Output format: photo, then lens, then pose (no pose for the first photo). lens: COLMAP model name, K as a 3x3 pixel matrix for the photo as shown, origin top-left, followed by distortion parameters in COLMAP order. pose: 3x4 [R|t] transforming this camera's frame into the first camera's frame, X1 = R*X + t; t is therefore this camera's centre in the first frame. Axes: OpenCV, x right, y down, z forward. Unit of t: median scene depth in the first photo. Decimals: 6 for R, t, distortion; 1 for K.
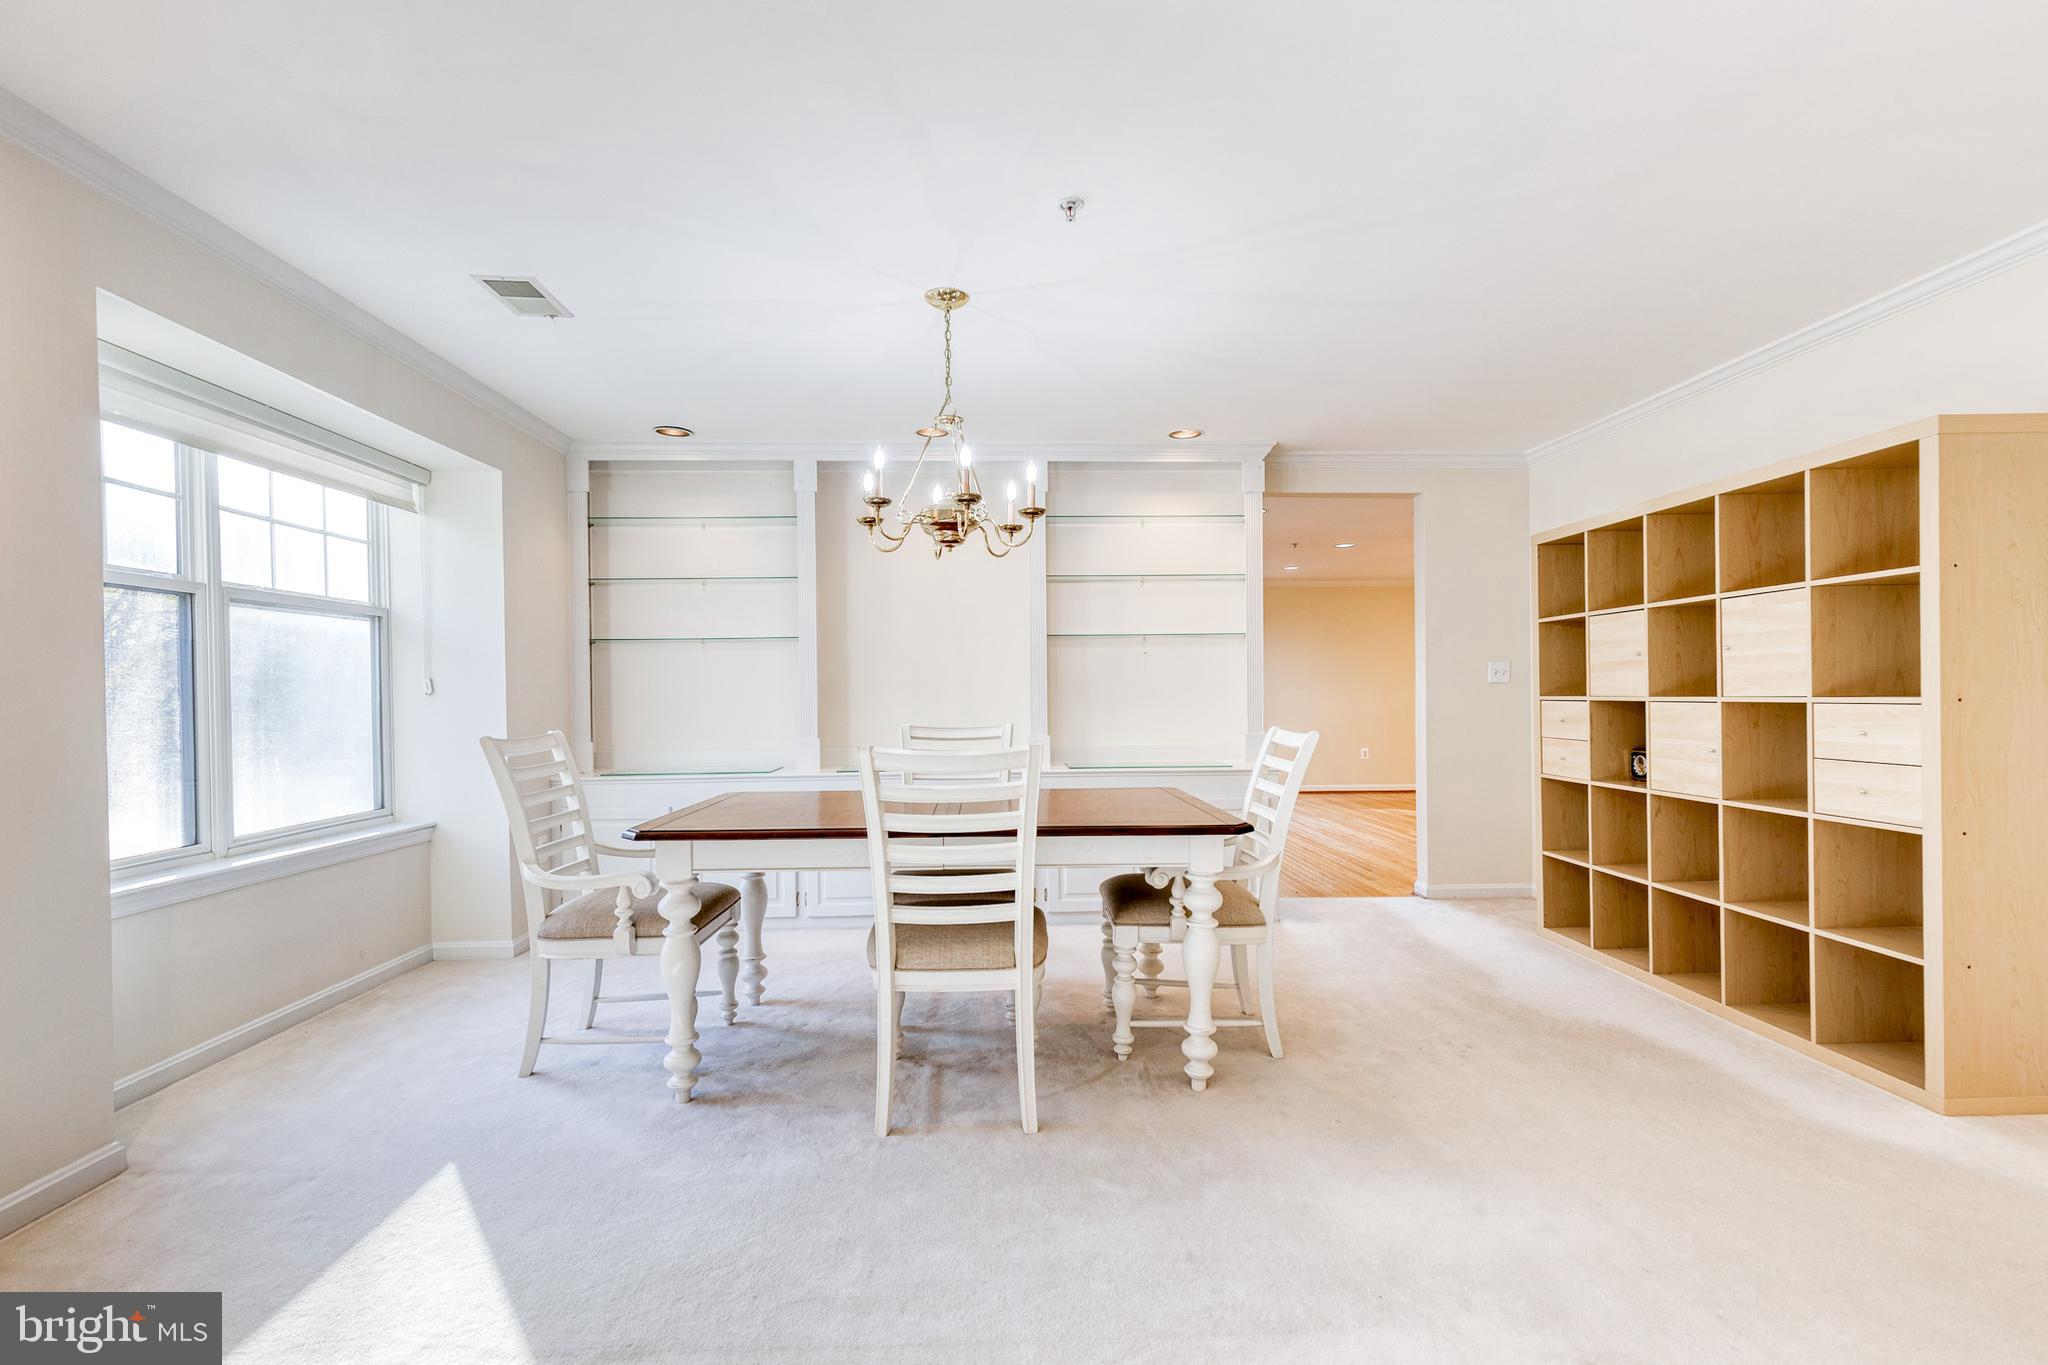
lens RADIAL K [[931.3, 0, 1021.6], [0, 931.3, 705.8], [0, 0, 1]] dist [0.015779, -0.003728]
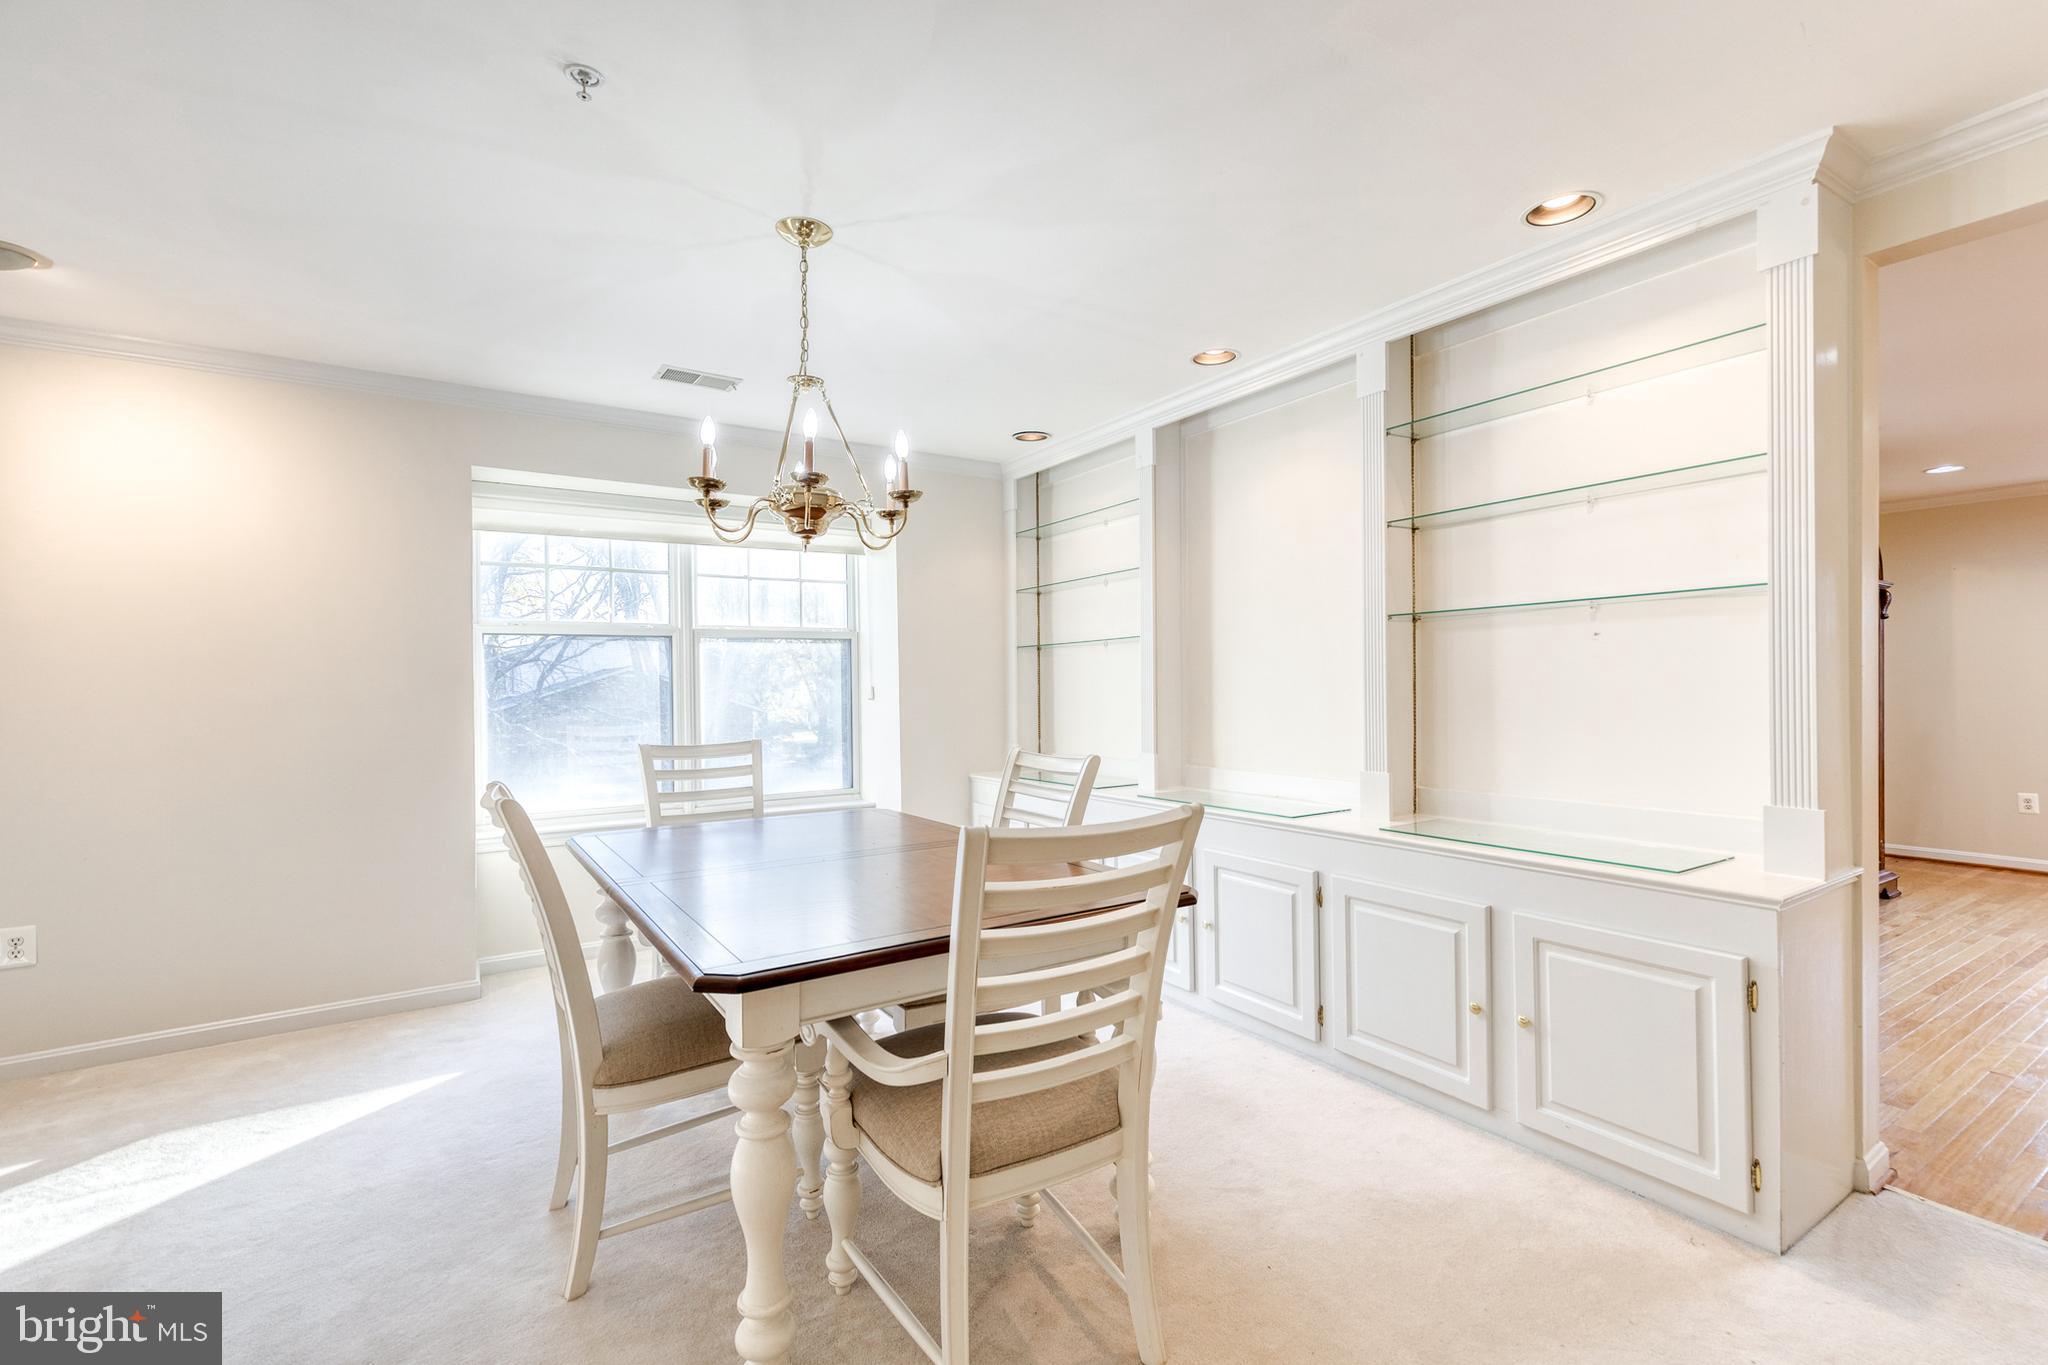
lens RADIAL K [[931.3, 0, 1004.2], [0, 931.3, 681.5], [0, 0, 1]] dist [0.015779, -0.003728]
pose [[0.516897, -0.002617, -0.856044, 0.567782], [0.000713, 0.999996, -0.002626, -0.038147], [0.856048, 0.000747, 0.516896, 0.580068]]
